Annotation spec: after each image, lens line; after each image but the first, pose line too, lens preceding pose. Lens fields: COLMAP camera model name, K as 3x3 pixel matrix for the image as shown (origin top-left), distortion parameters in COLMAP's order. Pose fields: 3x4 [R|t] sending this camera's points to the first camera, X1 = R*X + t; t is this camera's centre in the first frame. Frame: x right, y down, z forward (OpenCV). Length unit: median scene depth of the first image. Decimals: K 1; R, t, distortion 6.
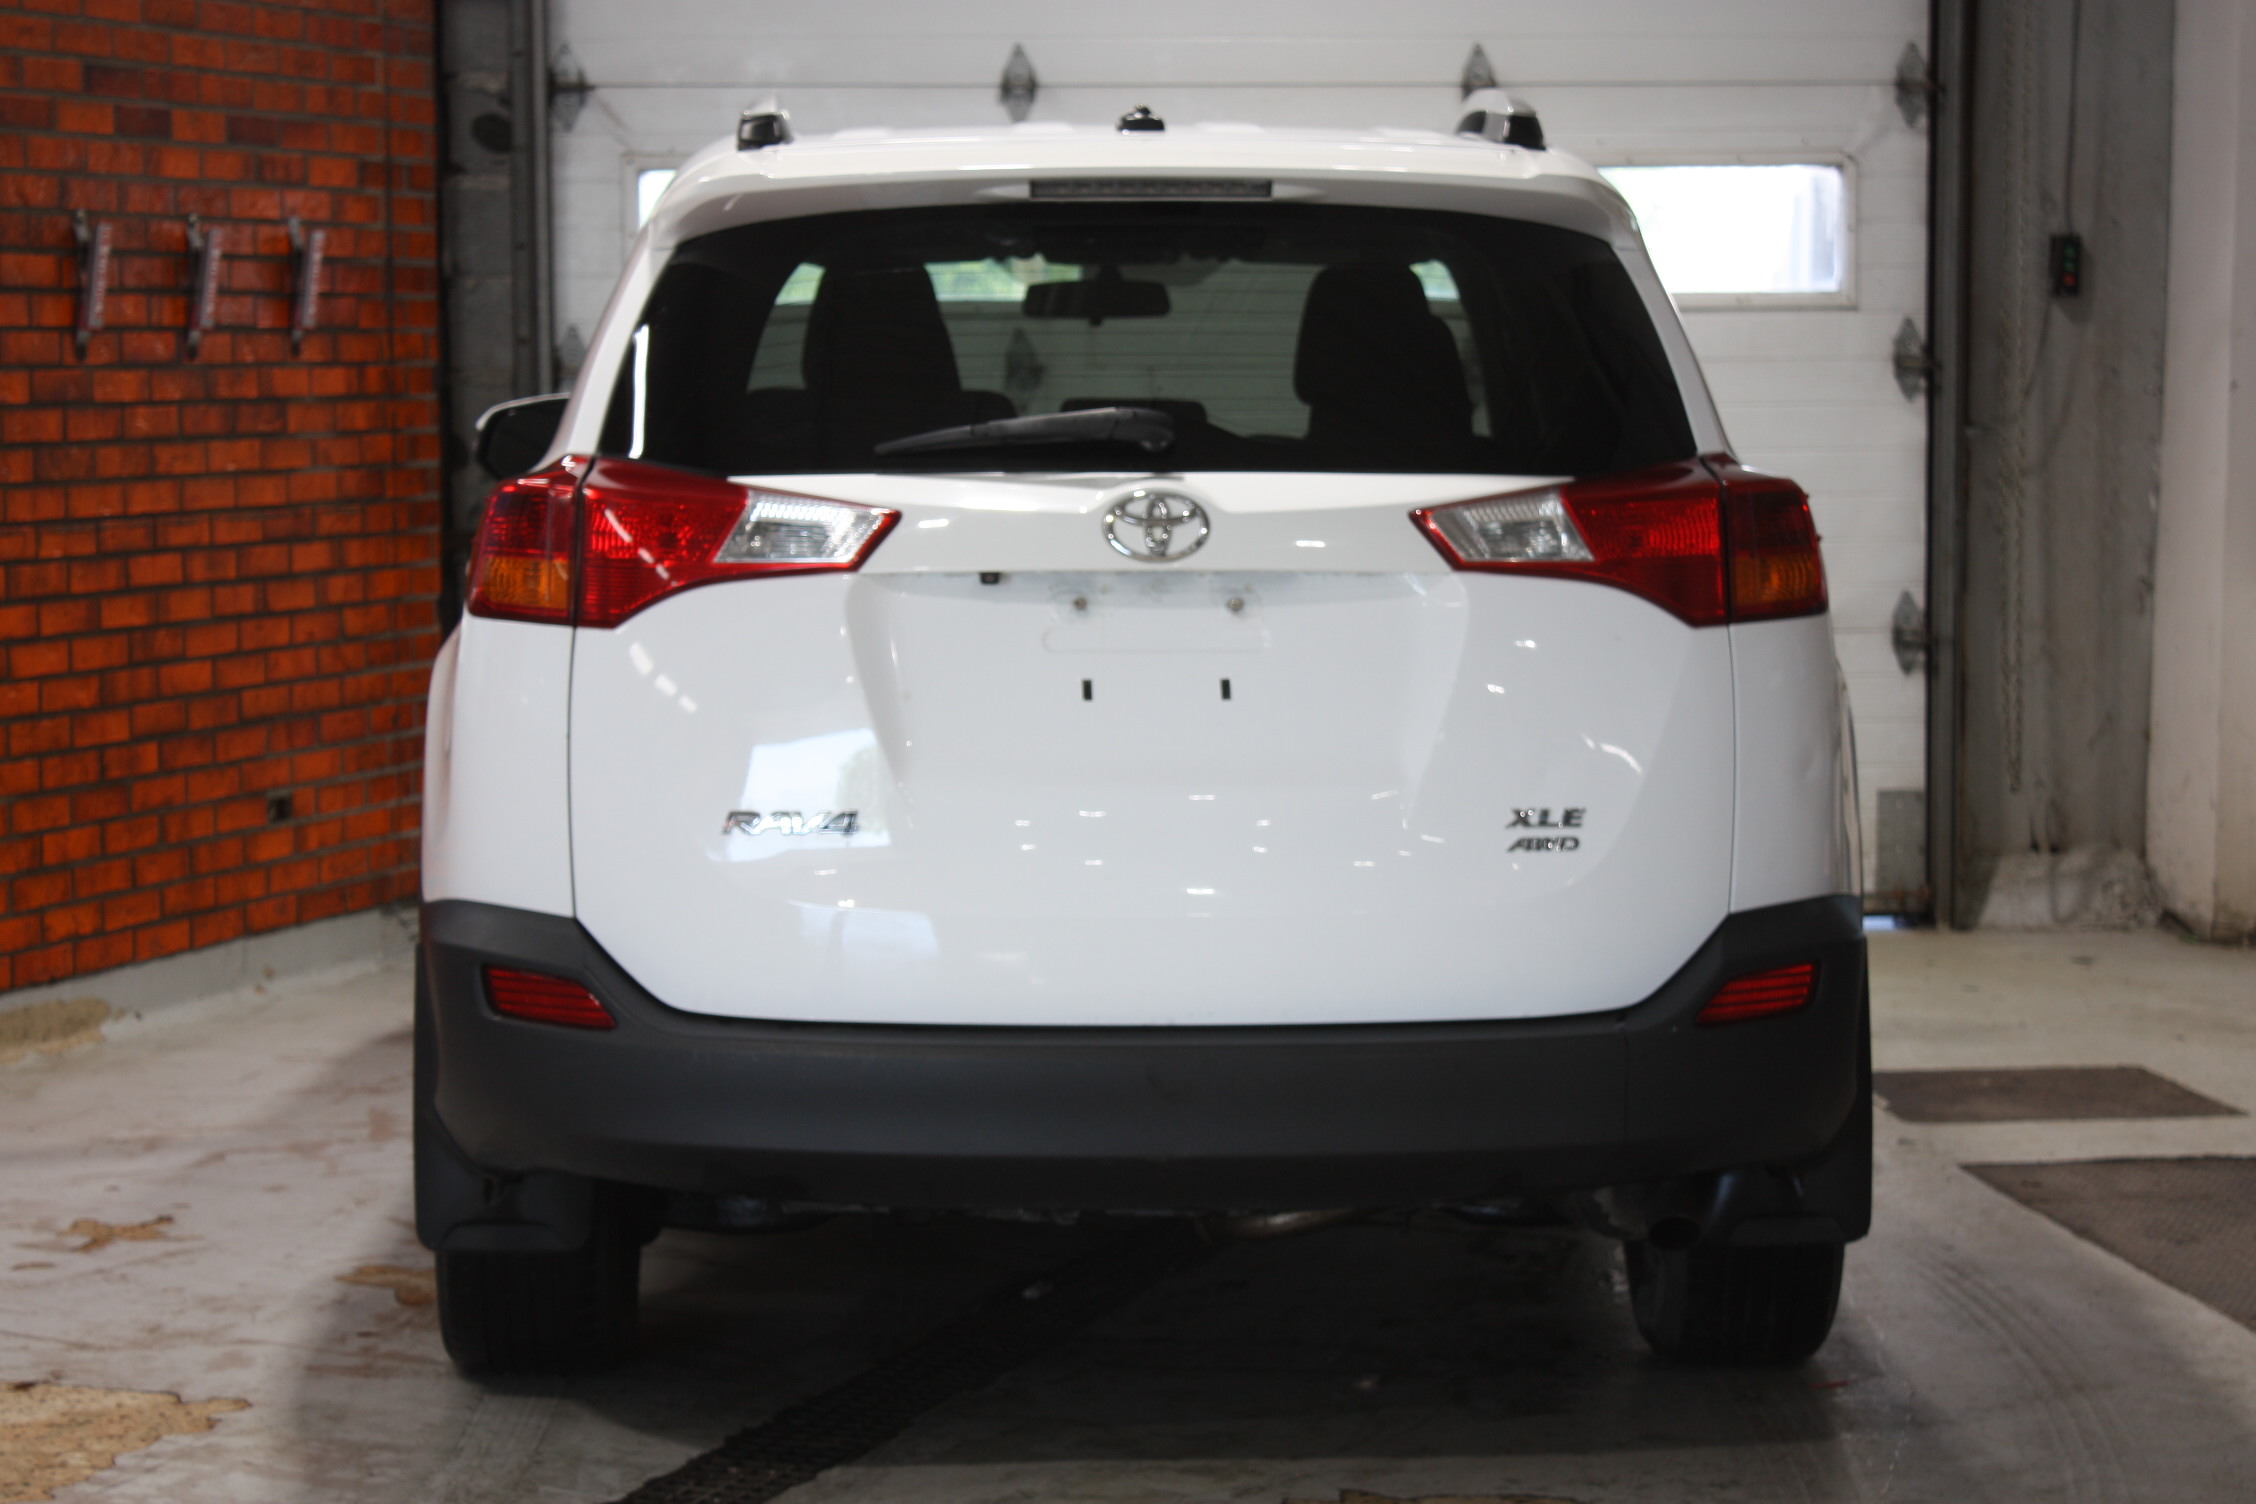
lens RADIAL K [[5093.1, 0, 1129.4], [0, 5093.1, 752.6], [0, 0, 1]] dist [0.121699, 0.000000]
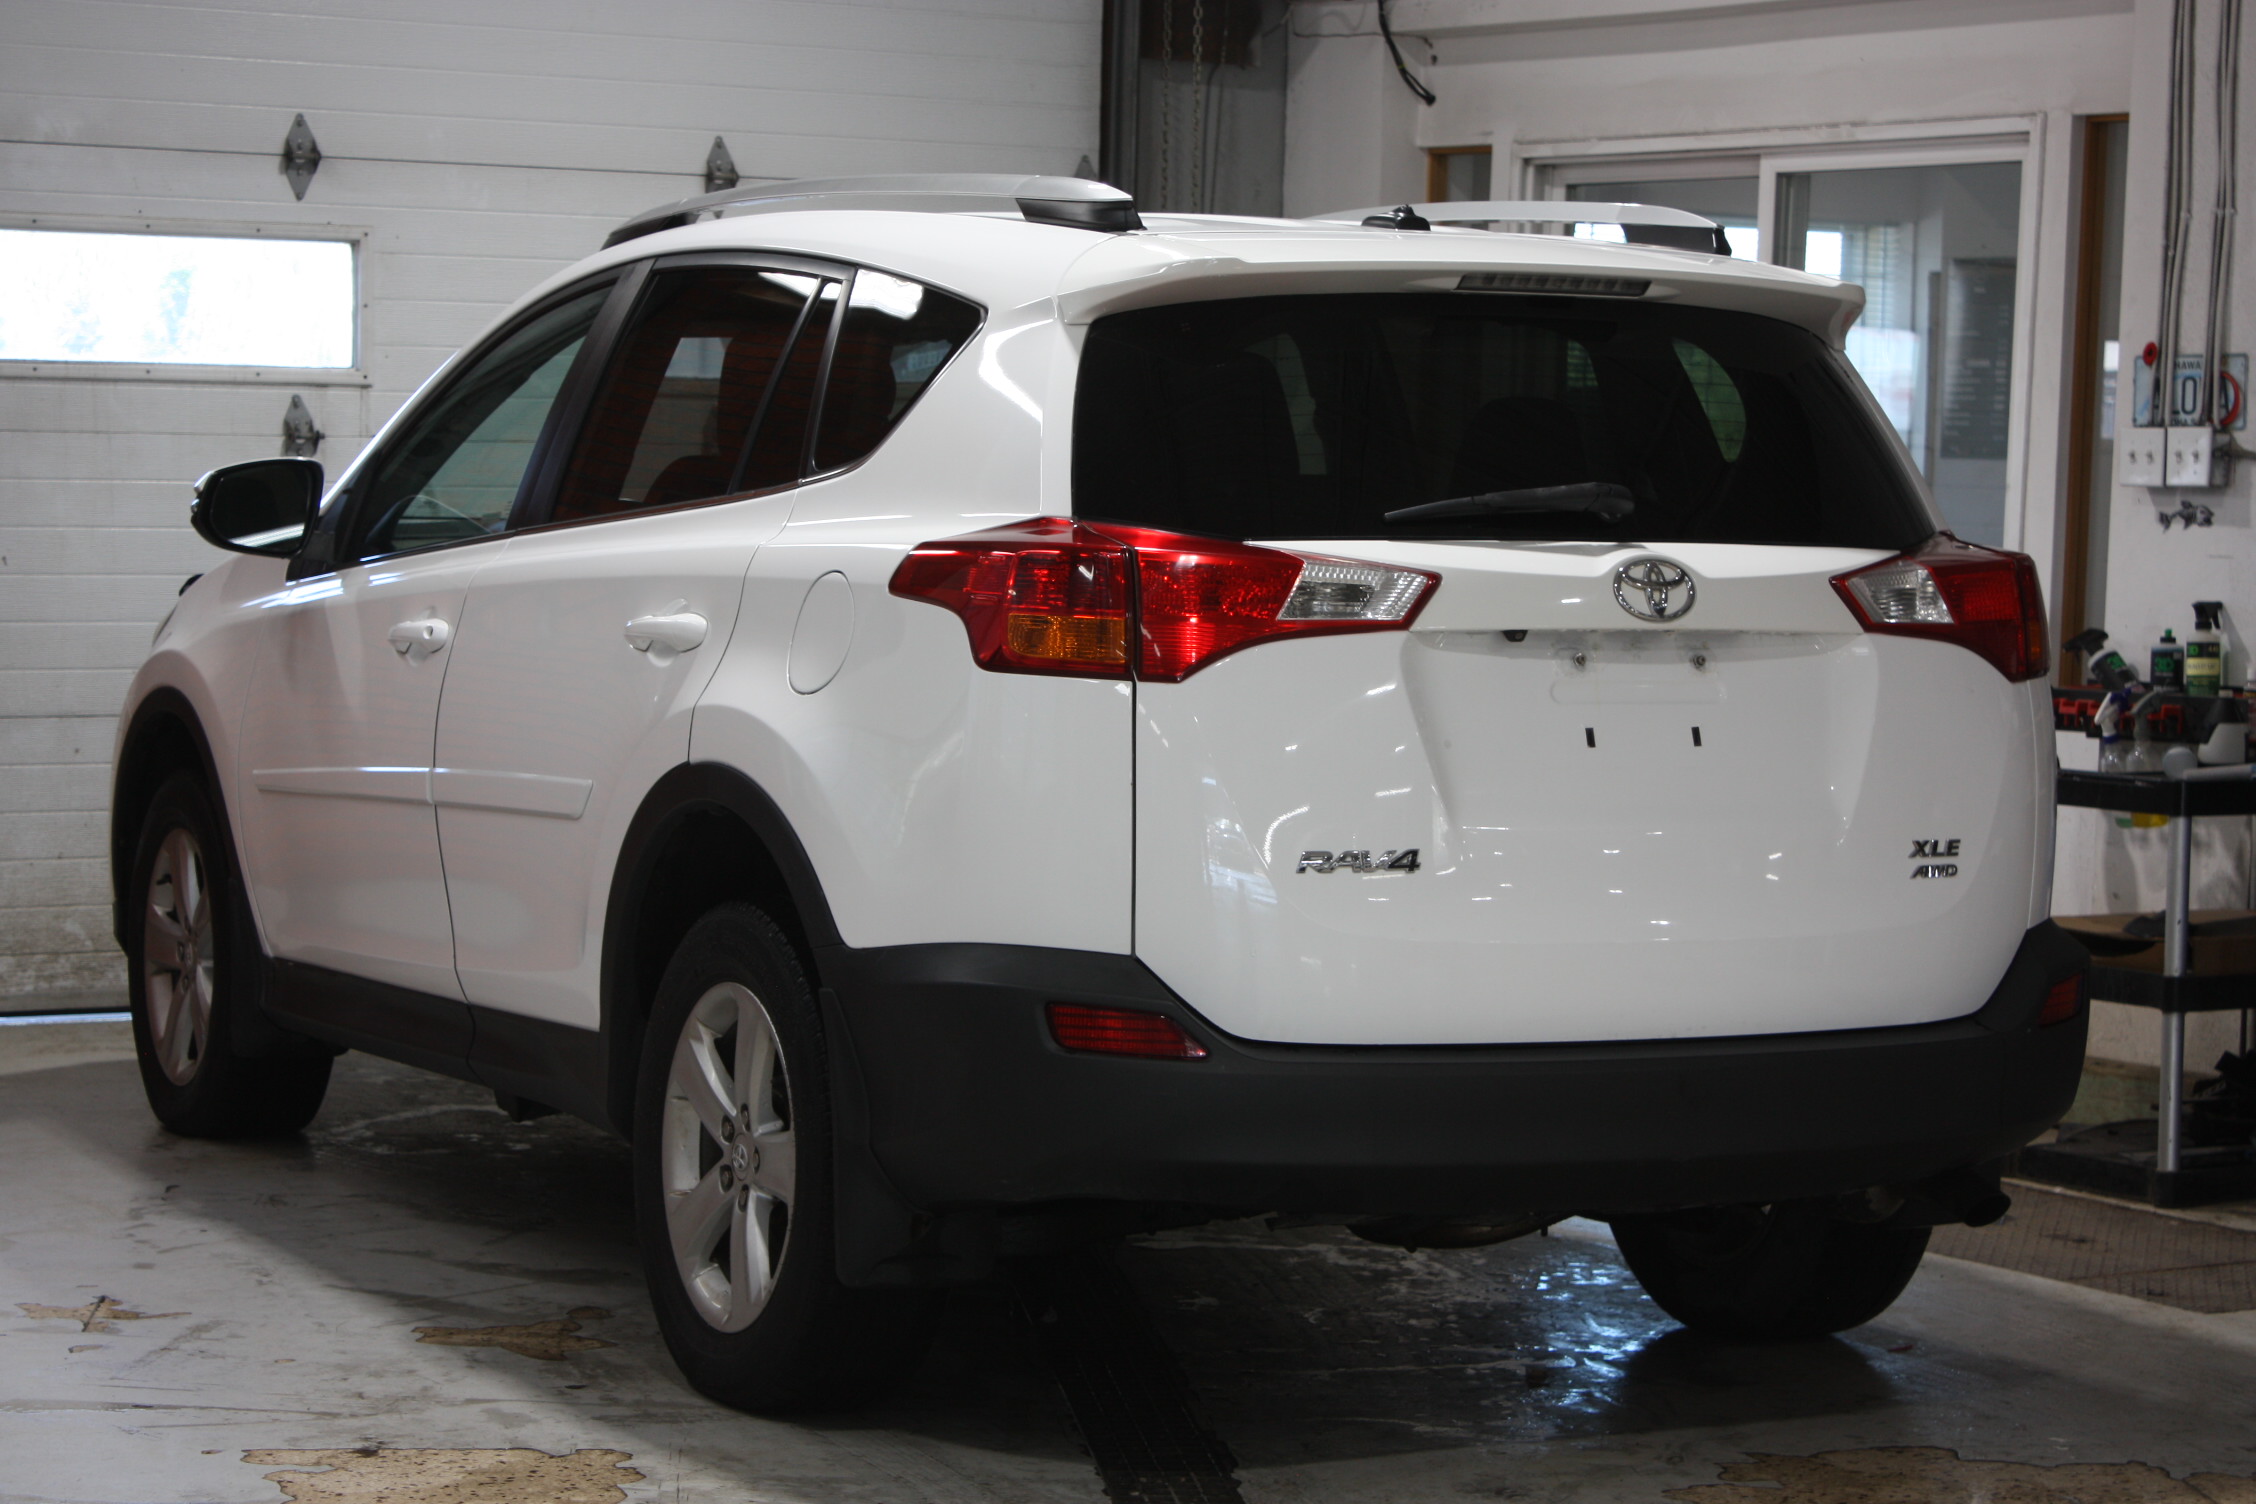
lens RADIAL K [[5093.1, 0, 1121.8], [0, 5093.1, 755.0], [0, 0, 1]] dist [0.121699, 0.000000]
pose [[0.904364, -0.006047, 0.426719, -0.568946], [0.013045, 0.999824, -0.013479, 0.005021], [-0.426562, 0.017756, 0.904284, 0.044805]]
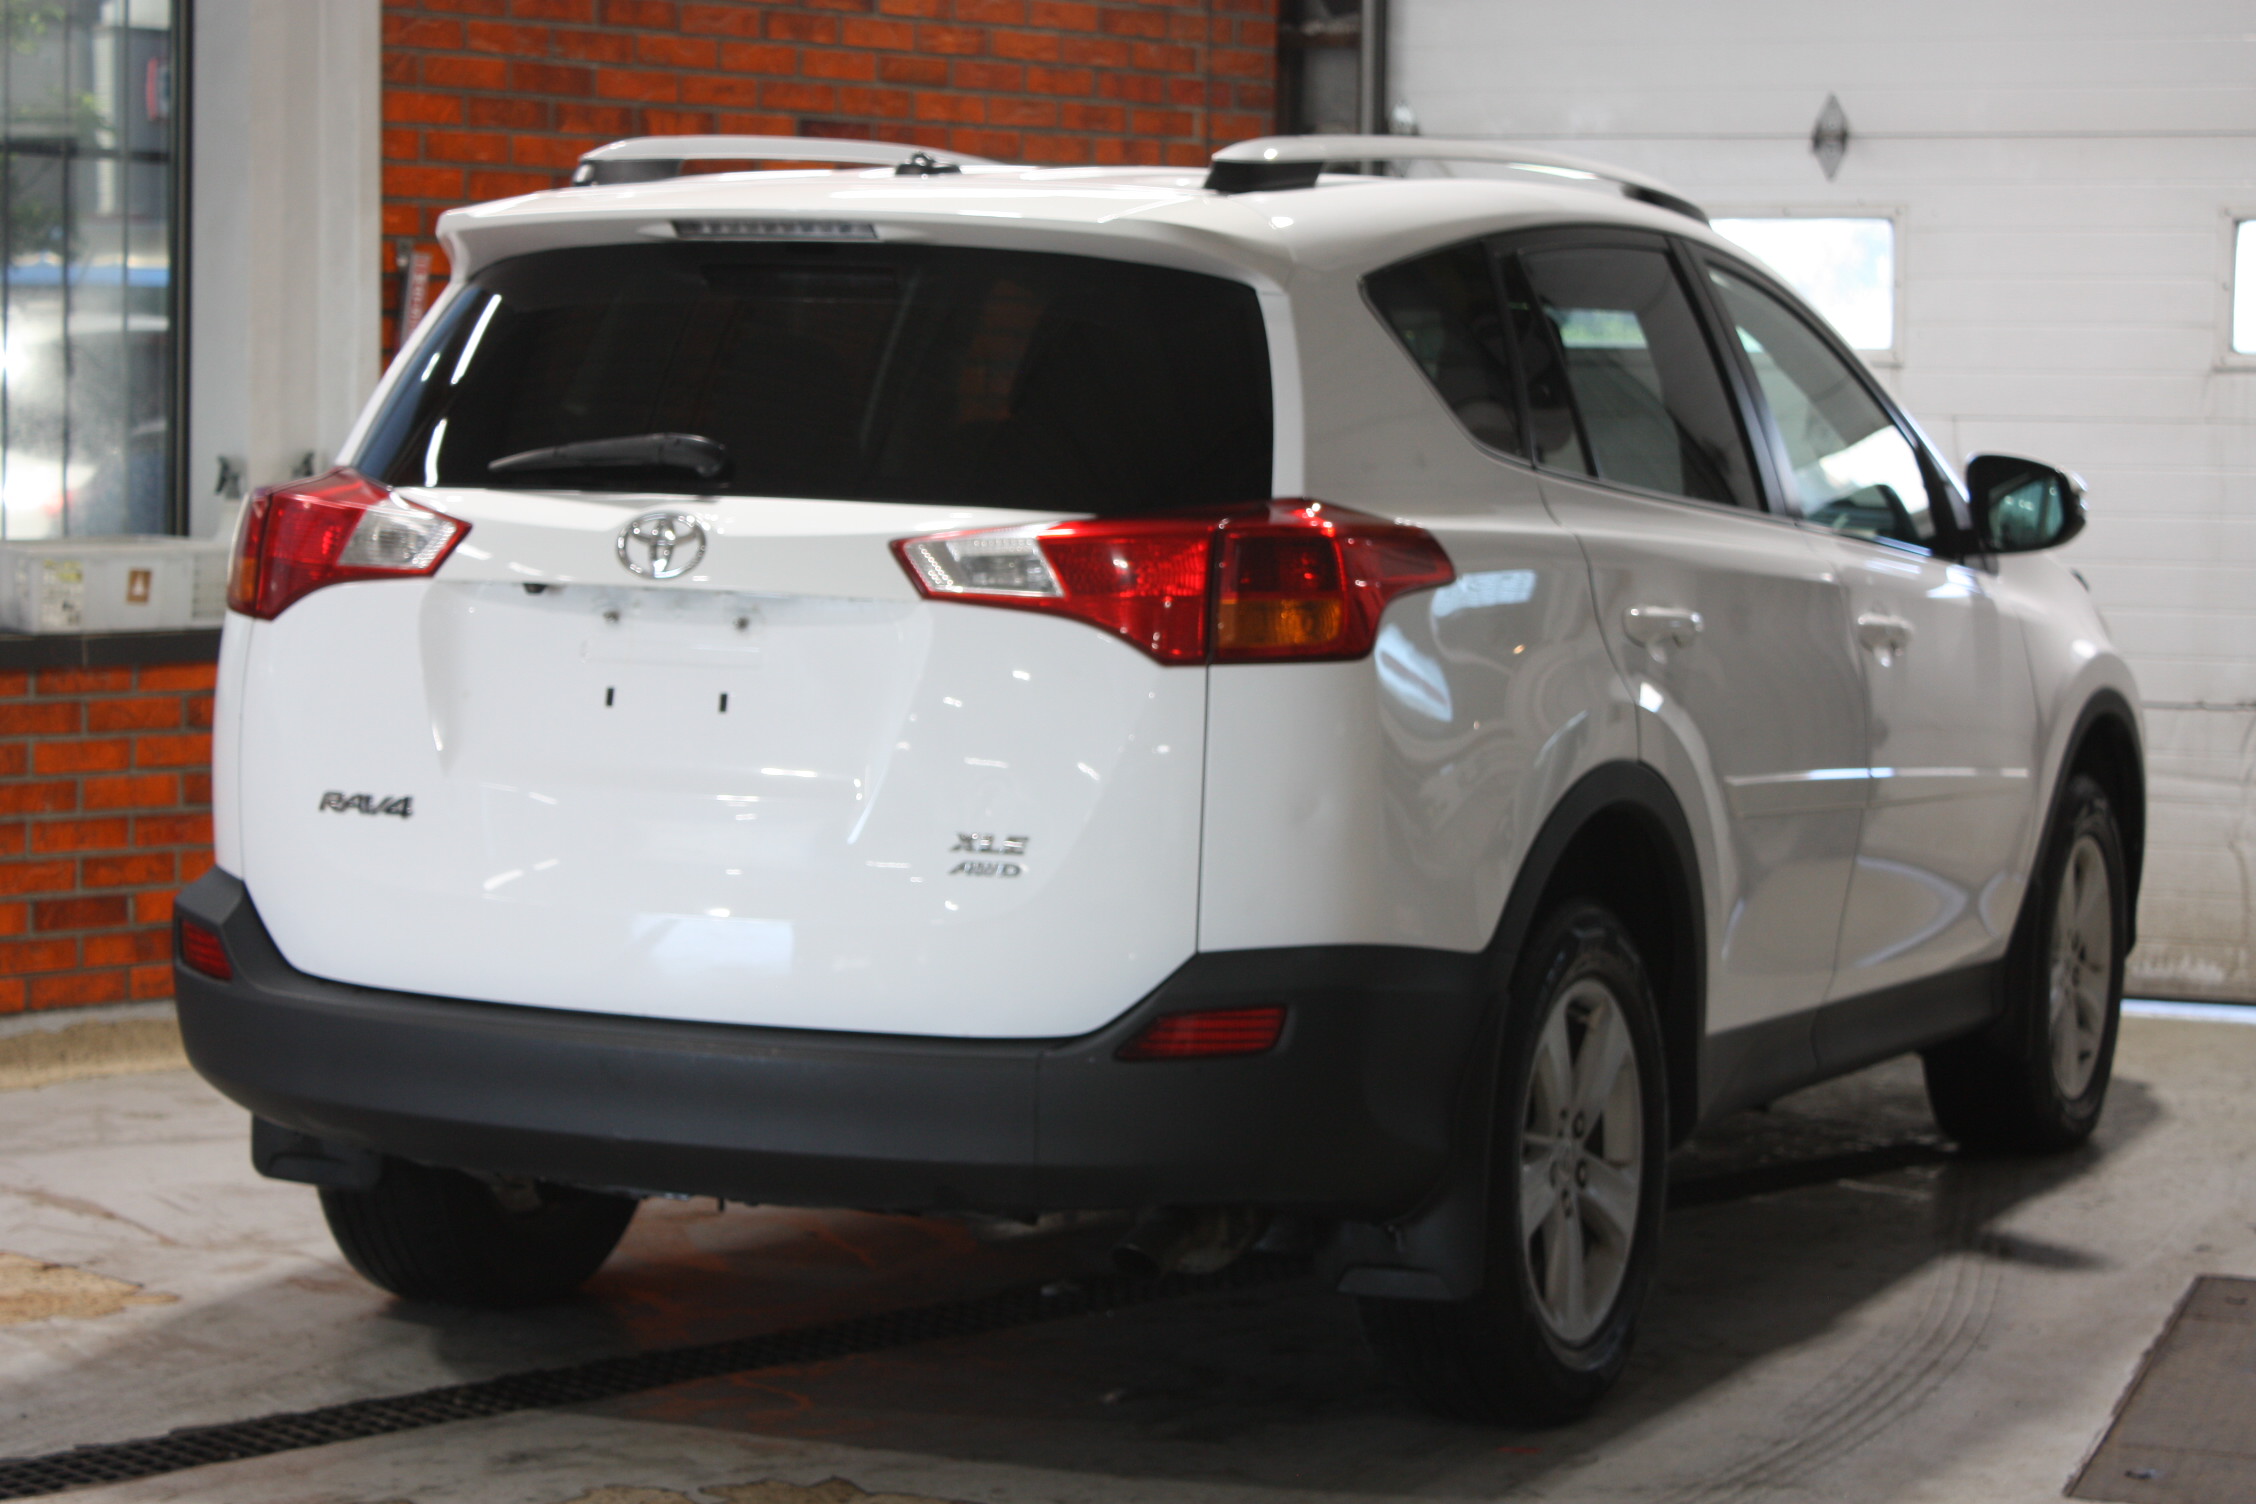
lens RADIAL K [[4994.6, 0, 1121.5], [0, 4994.6, 748.6], [0, 0, 1]] dist [0.068071, 0.000000]
pose [[0.895739, 0.055029, -0.441161, 0.547639], [-0.059147, 0.998239, 0.004425, -0.012413], [0.440628, 0.022130, 0.897417, 0.108402]]
